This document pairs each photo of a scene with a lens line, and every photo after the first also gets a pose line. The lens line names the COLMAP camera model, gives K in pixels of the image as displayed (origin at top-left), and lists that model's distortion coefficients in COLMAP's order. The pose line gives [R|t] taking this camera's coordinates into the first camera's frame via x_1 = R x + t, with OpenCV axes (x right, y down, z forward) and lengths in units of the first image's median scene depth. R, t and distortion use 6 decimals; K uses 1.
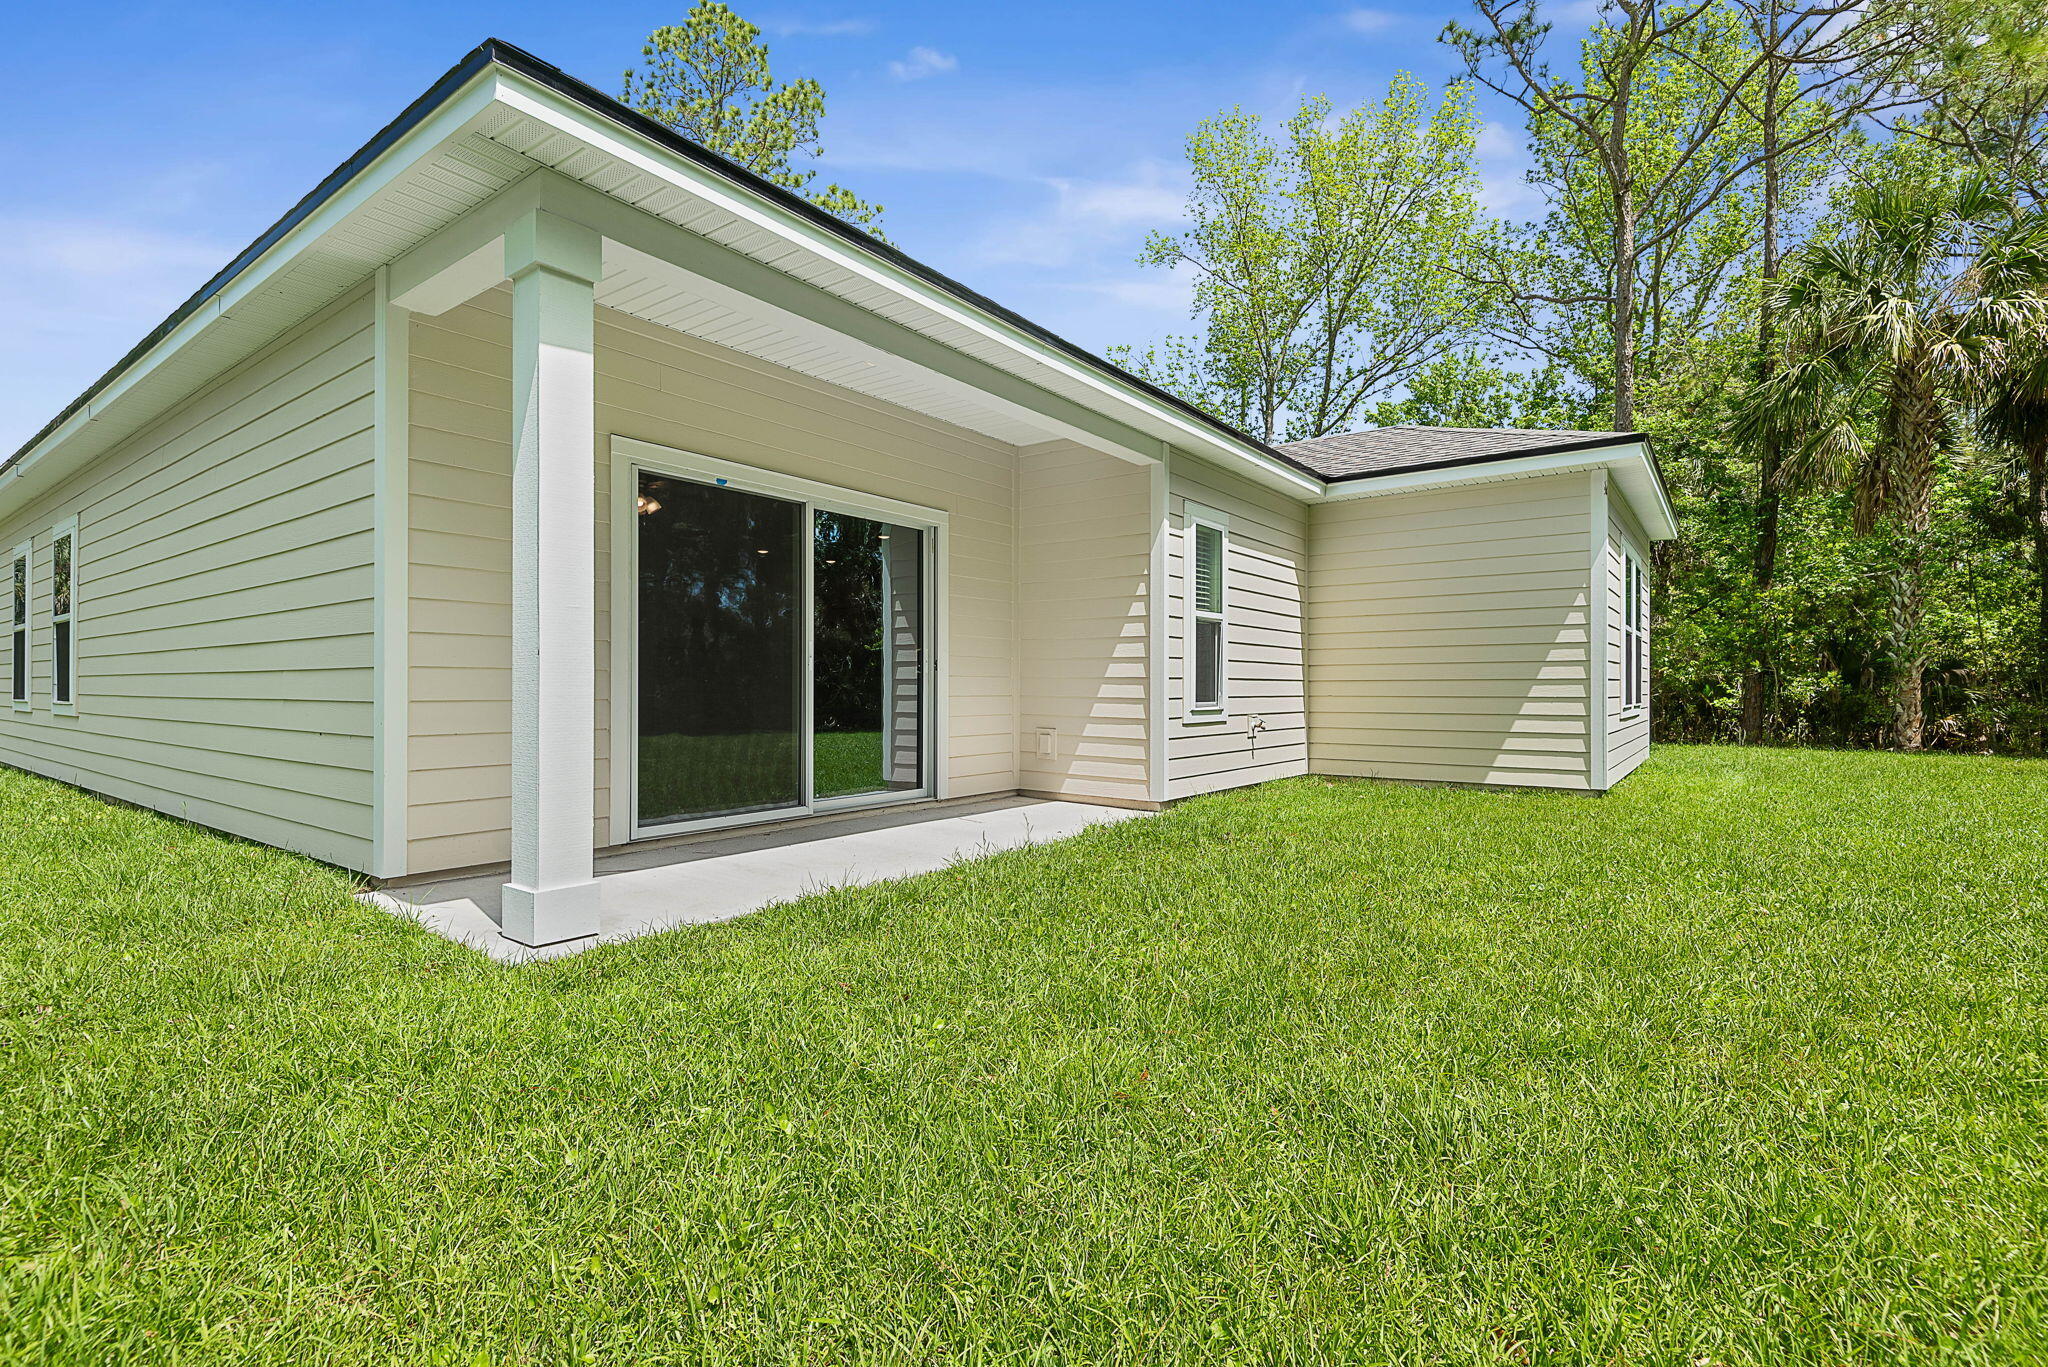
lens RADIAL K [[947.6, 0, 1004.0], [0, 947.6, 681.7], [0, 0, 1]] dist [0.028099, -0.020088]
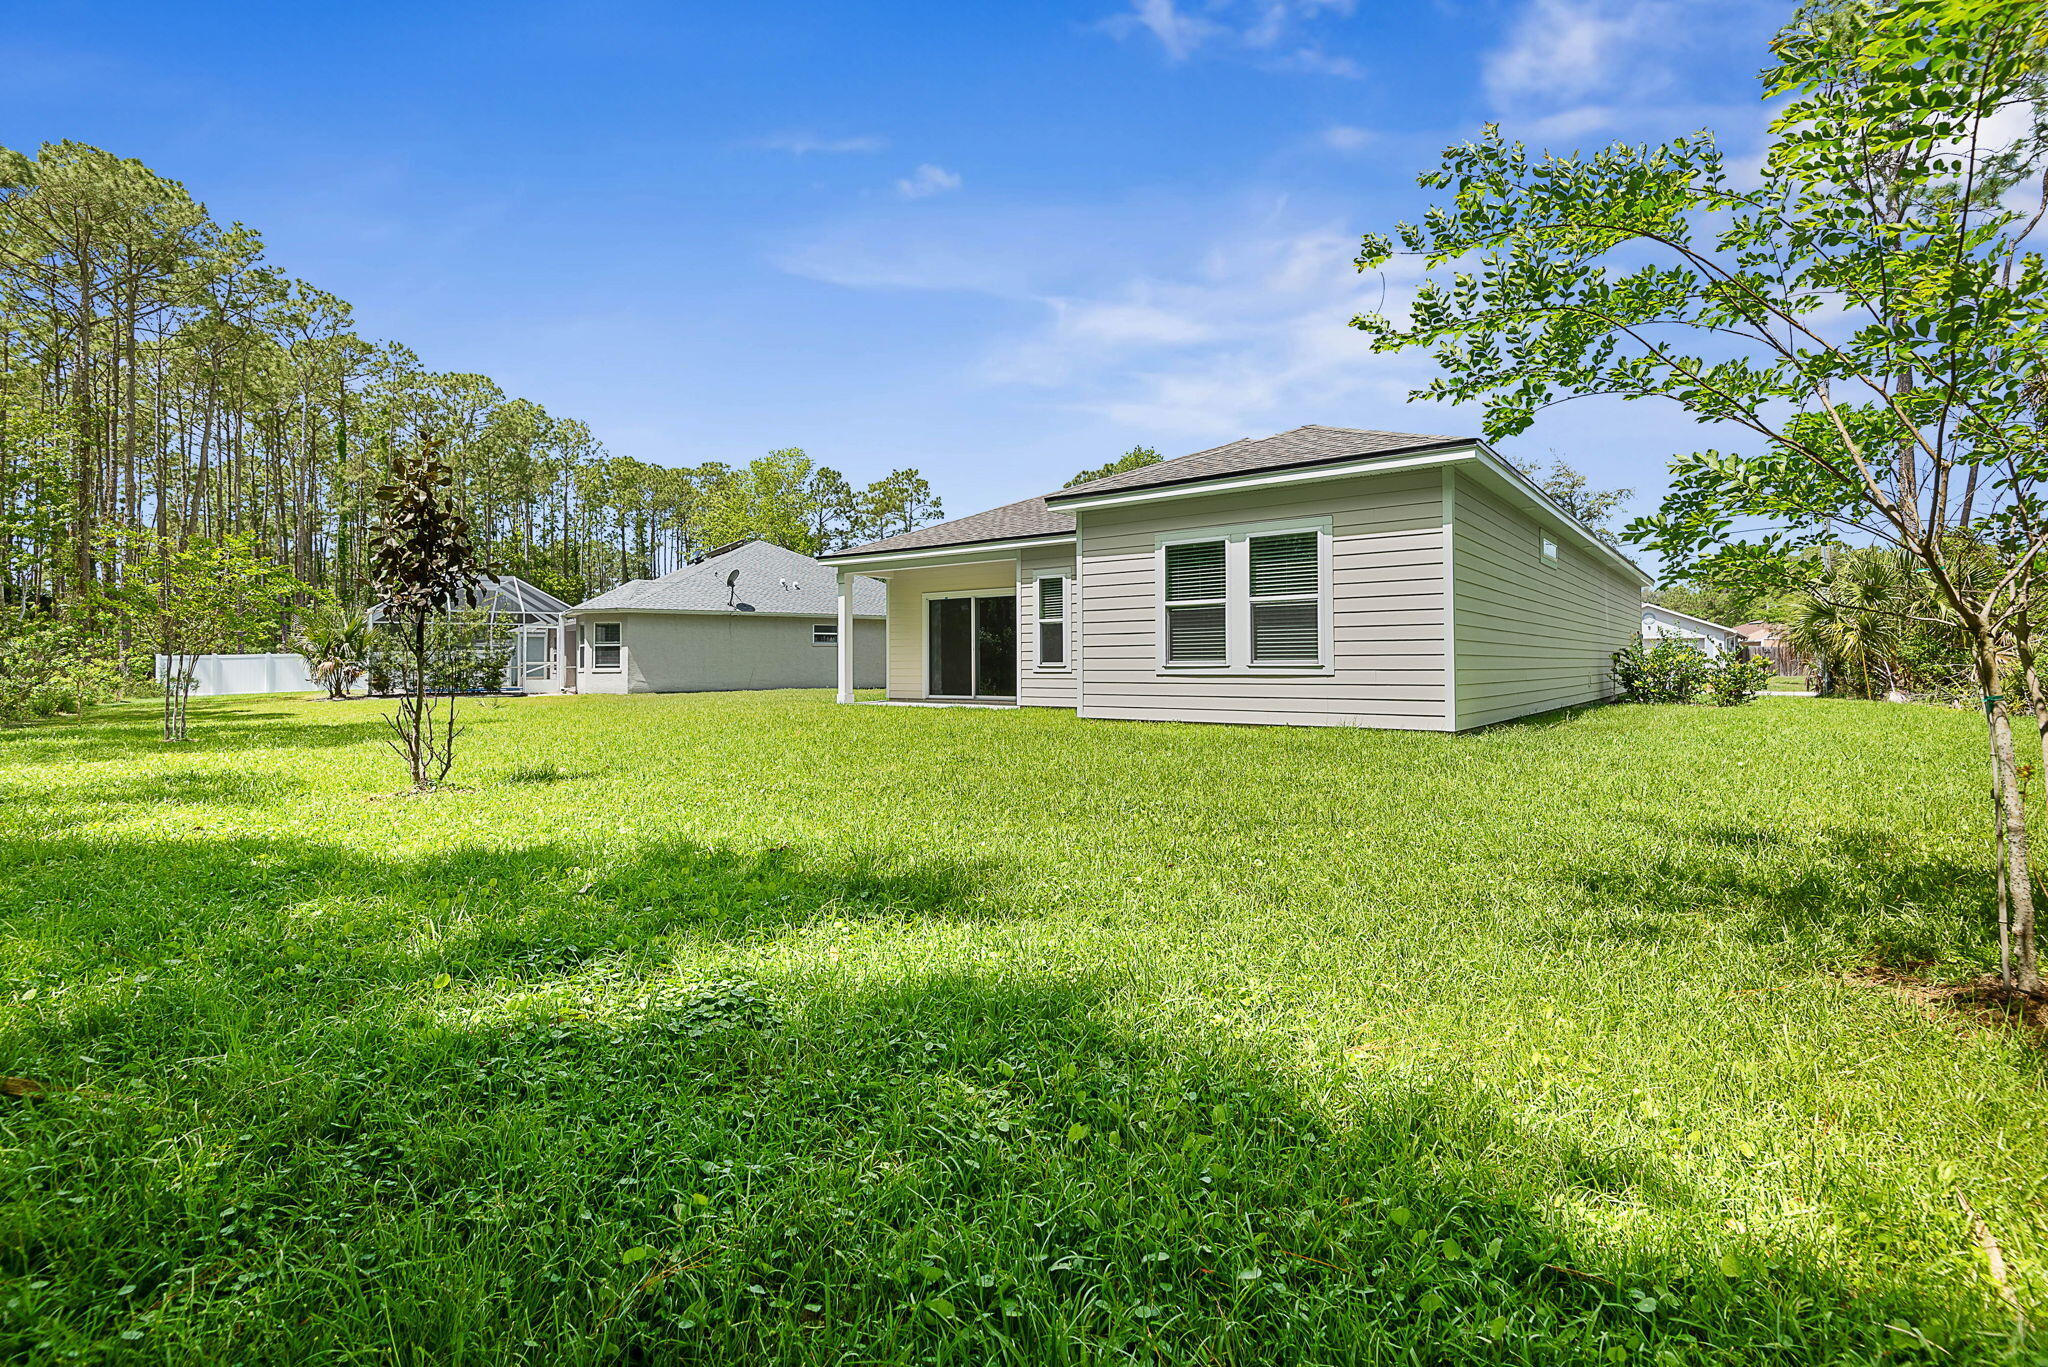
lens RADIAL K [[922.8, 0, 1034.1], [0, 922.8, 678.8], [0, 0, 1]] dist [0.029800, -0.018275]
pose [[-0.009878, 0.011526, -0.999885, 2.134722], [0.012478, 0.999857, 0.011402, 0.031878], [0.999873, -0.012364, -0.010020, 0.934161]]
